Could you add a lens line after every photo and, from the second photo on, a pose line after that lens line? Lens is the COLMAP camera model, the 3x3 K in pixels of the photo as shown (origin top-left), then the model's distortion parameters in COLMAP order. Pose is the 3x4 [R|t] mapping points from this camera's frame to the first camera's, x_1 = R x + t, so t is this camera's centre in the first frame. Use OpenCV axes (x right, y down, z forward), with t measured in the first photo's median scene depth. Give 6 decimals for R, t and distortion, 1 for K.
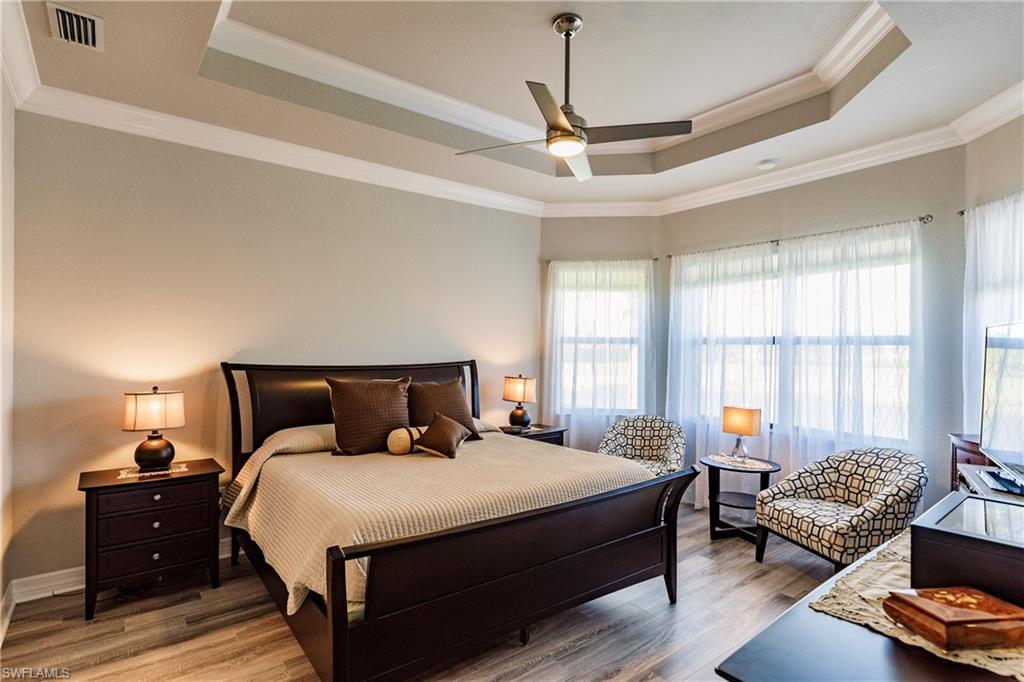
lens RADIAL K [[520.3, 0, 504.1], [0, 520.3, 348.7], [0, 0, 1]] dist [0.000055, -0.000097]
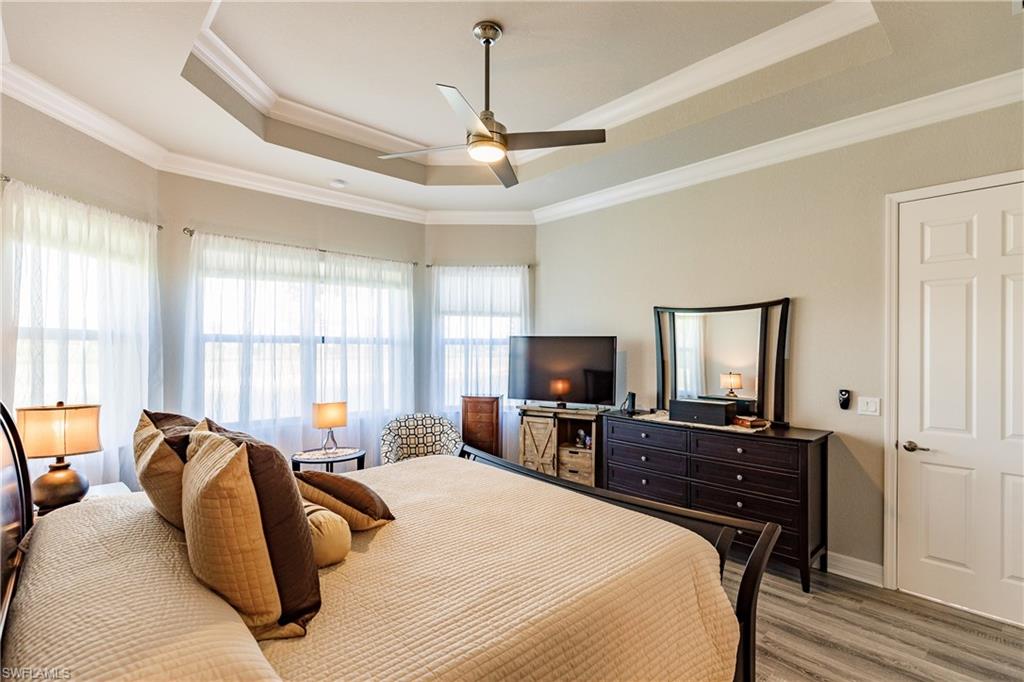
lens RADIAL K [[480.9, 0, 509.8], [0, 480.9, 341.3], [0, 0, 1]] dist [-0.004816, -0.000312]
pose [[-0.095506, 0.005547, 0.995413, -0.510960], [-0.002512, 0.999980, -0.005814, -0.007029], [-0.995426, -0.003055, -0.095490, 0.659496]]
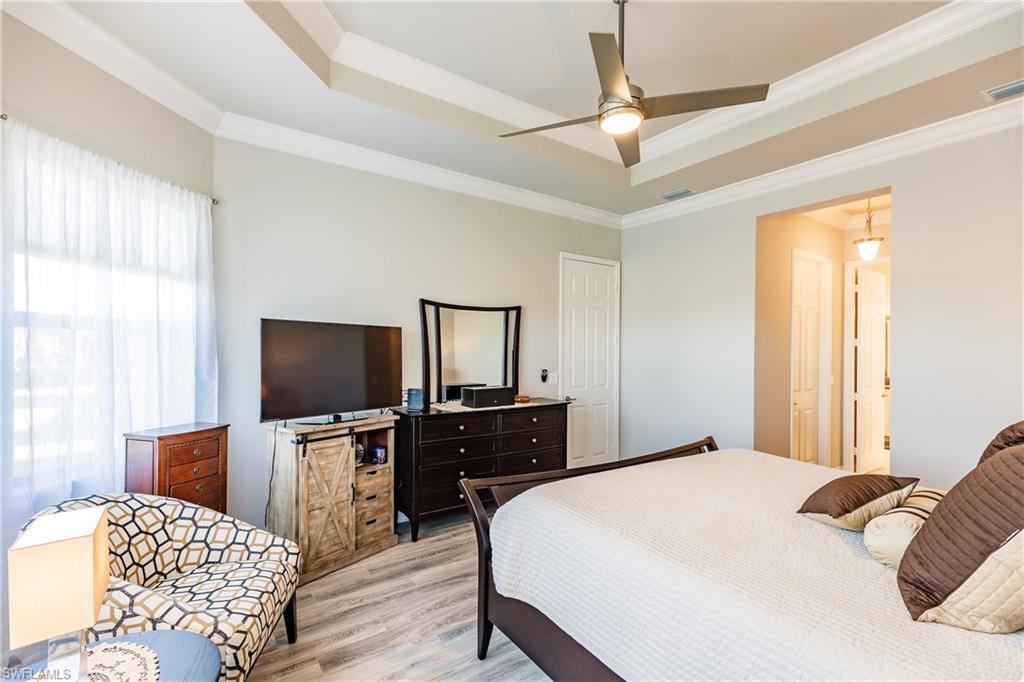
lens RADIAL K [[455.1, 0, 512.3], [0, 455.1, 349.4], [0, 0, 1]] dist [0.015426, -0.000292]
pose [[-0.999120, -0.008702, 0.041033, -0.070886], [-0.008592, 0.999959, 0.002843, 0.004660], [-0.041056, 0.002488, -0.999154, 0.965672]]
